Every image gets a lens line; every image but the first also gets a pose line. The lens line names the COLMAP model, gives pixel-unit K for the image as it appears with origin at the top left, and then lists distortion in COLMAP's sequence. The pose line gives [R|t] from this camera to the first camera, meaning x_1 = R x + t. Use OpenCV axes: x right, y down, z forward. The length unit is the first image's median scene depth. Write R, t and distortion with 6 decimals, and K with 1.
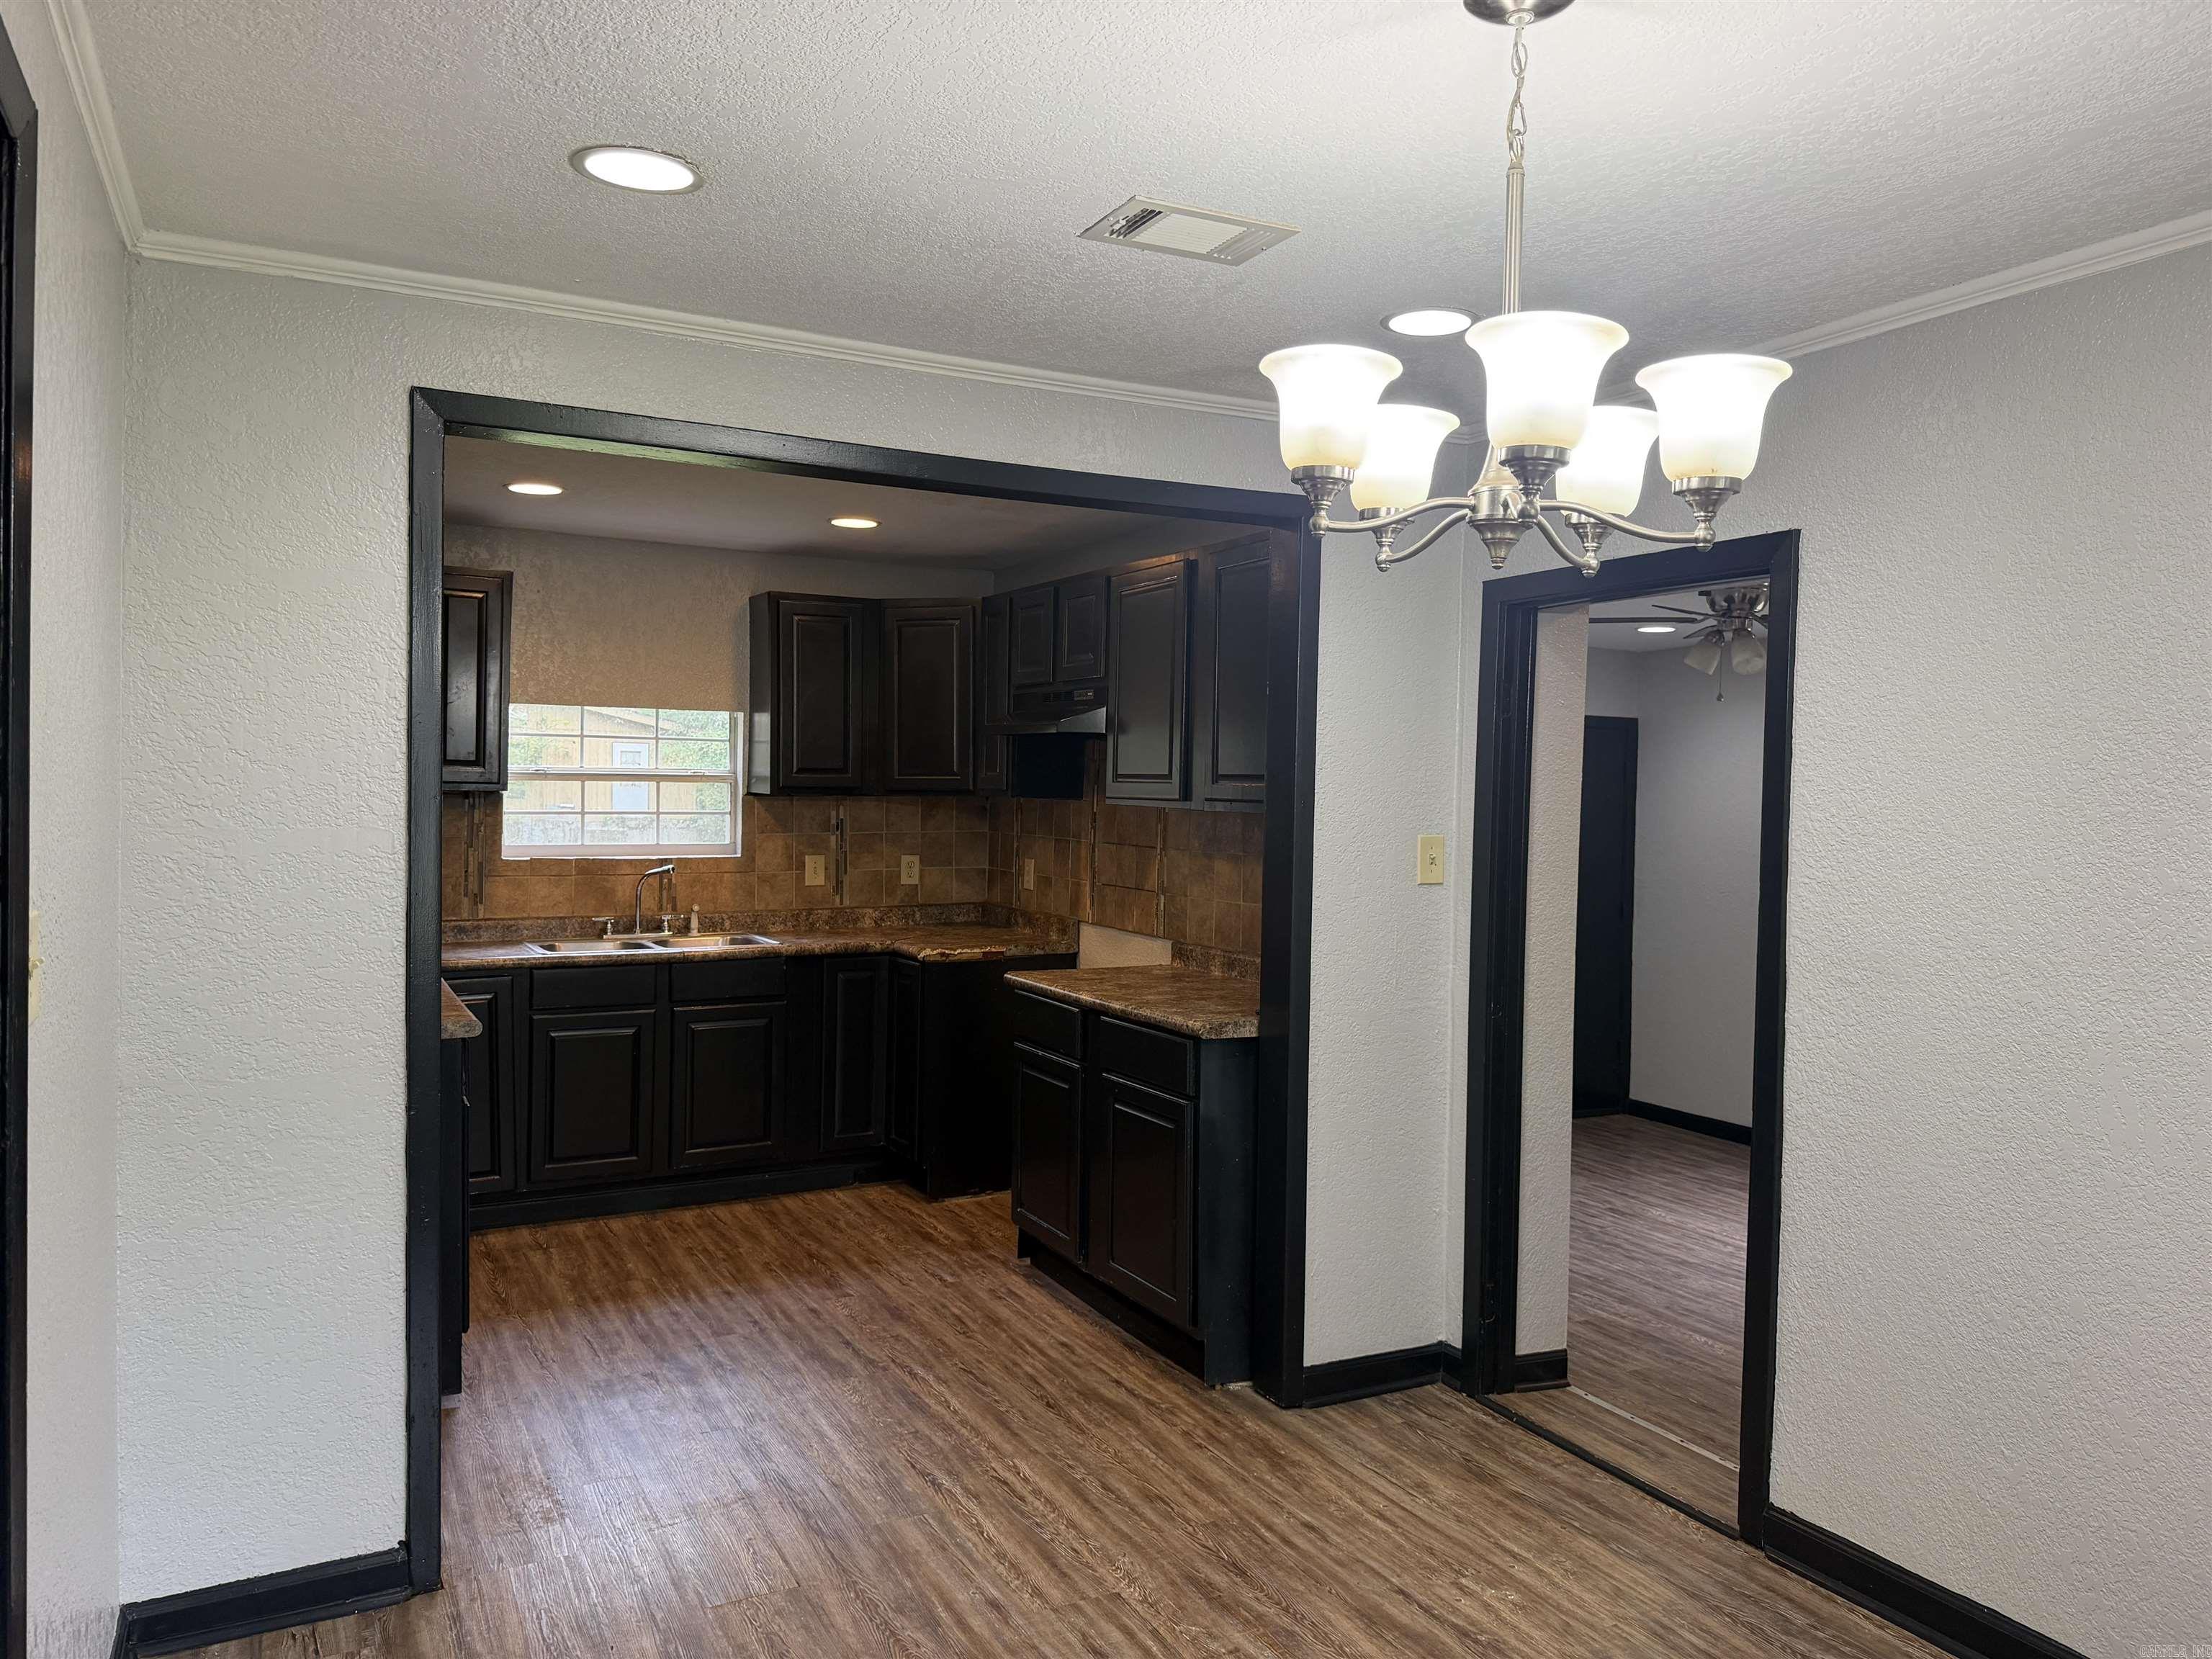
lens RADIAL K [[1548.1, 0, 1106.0], [0, 1548.1, 829.5], [0, 0, 1]] dist [-0.009918, -0.008151]
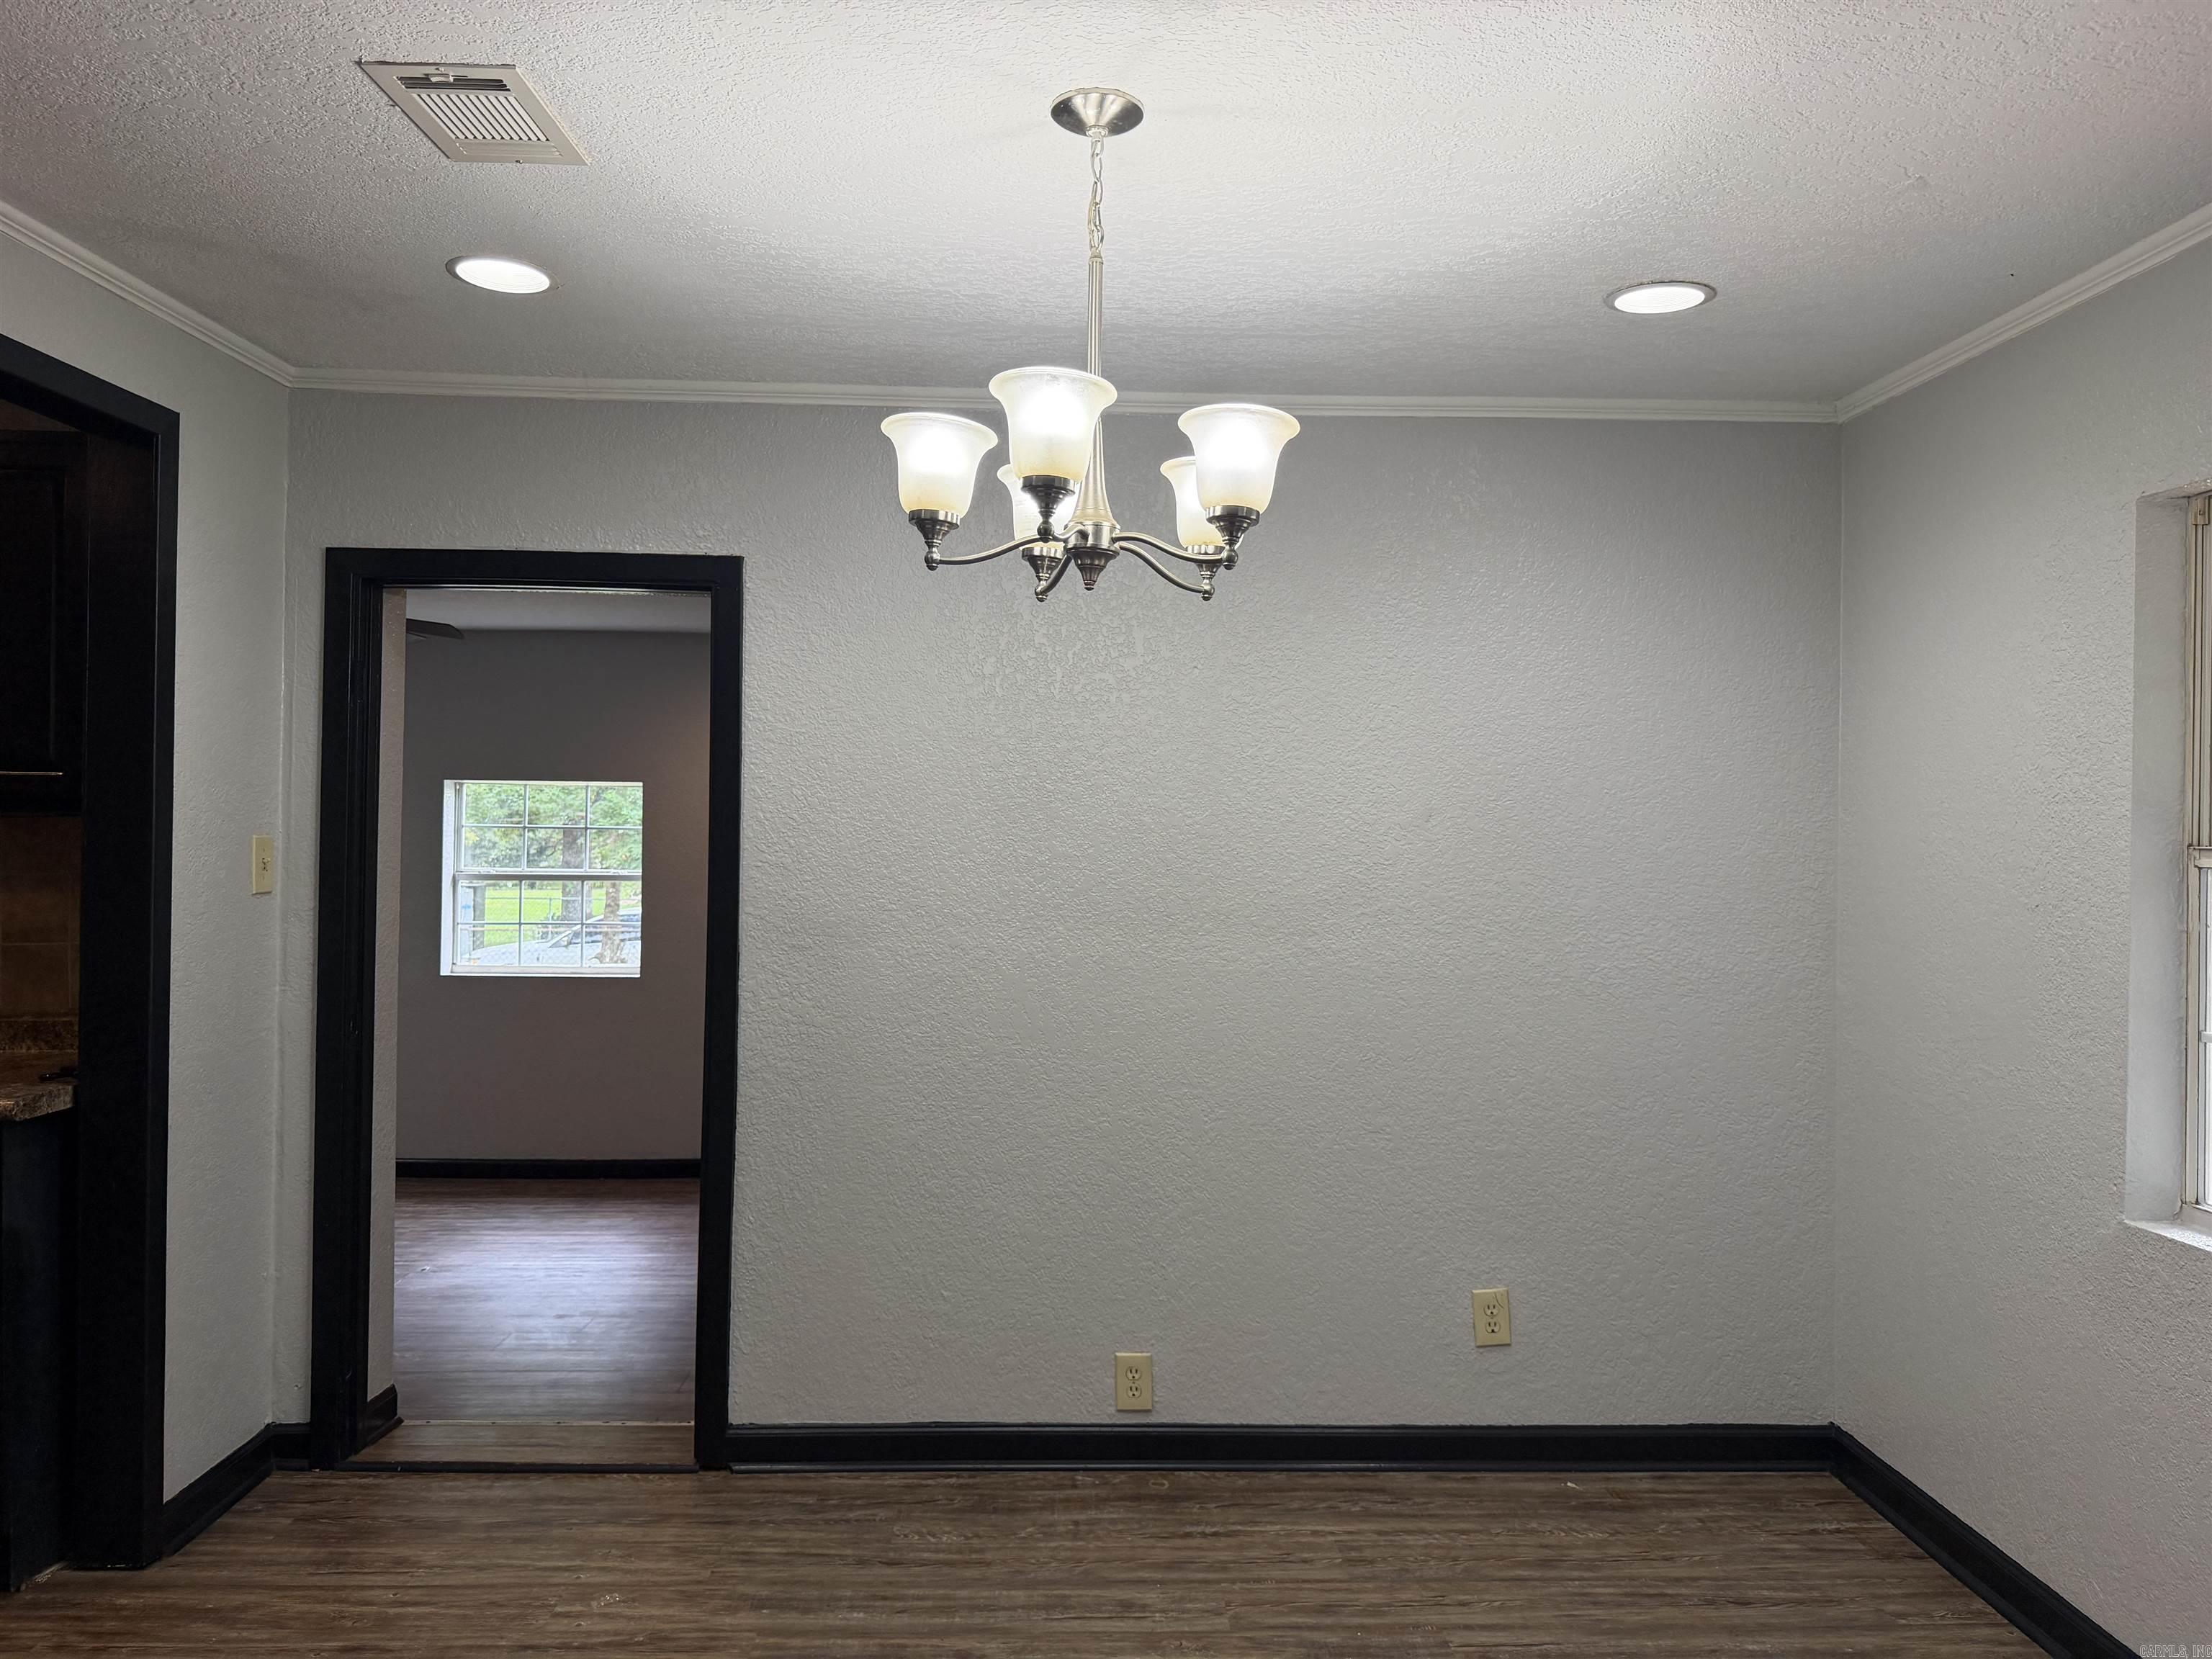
lens RADIAL K [[1548.1, 0, 1106.0], [0, 1548.1, 829.5], [0, 0, 1]] dist [-0.009918, -0.008151]
pose [[0.429705, -0.012835, 0.902878, -0.436623], [0.019535, 0.999797, 0.004916, 0.006458], [-0.902758, 0.015525, 0.429869, 0.255018]]
